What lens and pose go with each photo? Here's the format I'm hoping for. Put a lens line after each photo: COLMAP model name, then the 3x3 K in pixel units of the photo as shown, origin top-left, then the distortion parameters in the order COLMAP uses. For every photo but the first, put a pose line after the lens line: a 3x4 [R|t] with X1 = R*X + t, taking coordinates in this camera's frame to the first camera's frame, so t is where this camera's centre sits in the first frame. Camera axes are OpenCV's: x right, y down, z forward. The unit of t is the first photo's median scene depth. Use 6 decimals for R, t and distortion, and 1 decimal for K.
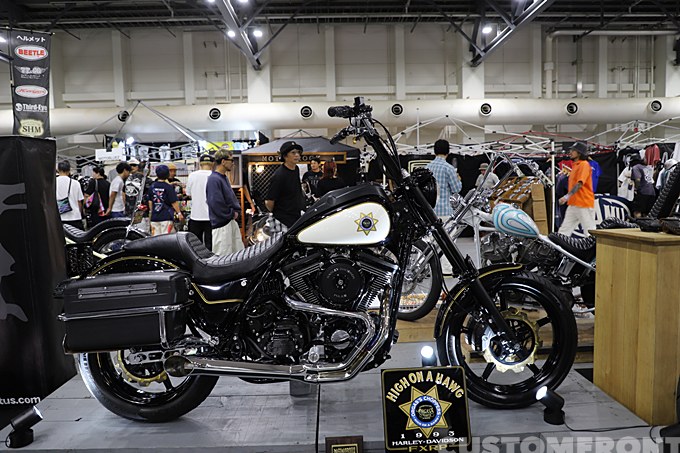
lens RADIAL K [[475.1, 0, 342.7], [0, 475.1, 225.1], [0, 0, 1]] dist [-0.064009, 0.037182]
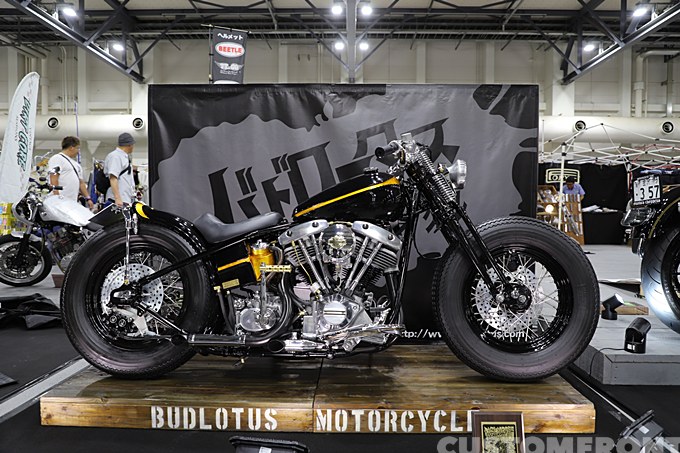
lens RADIAL K [[478.2, 0, 342.5], [0, 478.2, 228.4], [0, 0, 1]] dist [-0.072164, 0.045581]
pose [[0.998121, 0.033515, -0.051297, -0.137994], [-0.035473, 0.998657, -0.037749, 0.026218], [0.049963, 0.039498, 0.997970, -0.017320]]
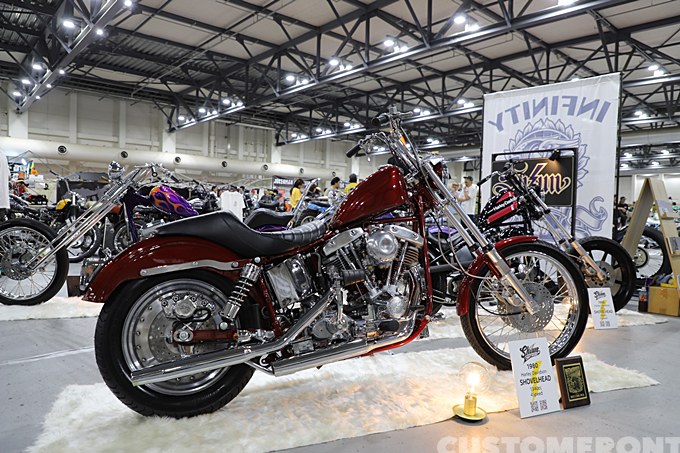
lens RADIAL K [[475.1, 0, 342.7], [0, 475.1, 225.1], [0, 0, 1]] dist [-0.064009, 0.037182]
pose [[0.766402, 0.026849, 0.641799, -0.321611], [0.007646, 0.998674, -0.050909, 0.081701], [-0.642315, 0.043923, 0.765181, -0.674959]]
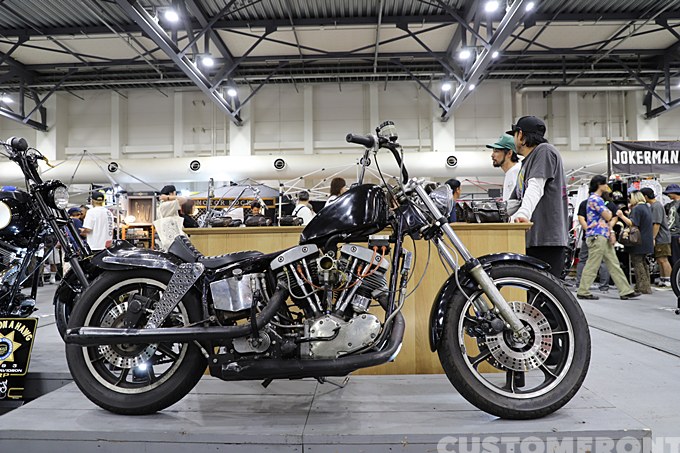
lens RADIAL K [[478.2, 0, 342.5], [0, 478.2, 228.4], [0, 0, 1]] dist [-0.072164, 0.045581]
pose [[0.997751, 0.010021, -0.066270, 0.129444], [-0.017281, 0.993791, -0.109911, 0.018230], [0.064757, 0.110809, 0.991730, -0.033669]]
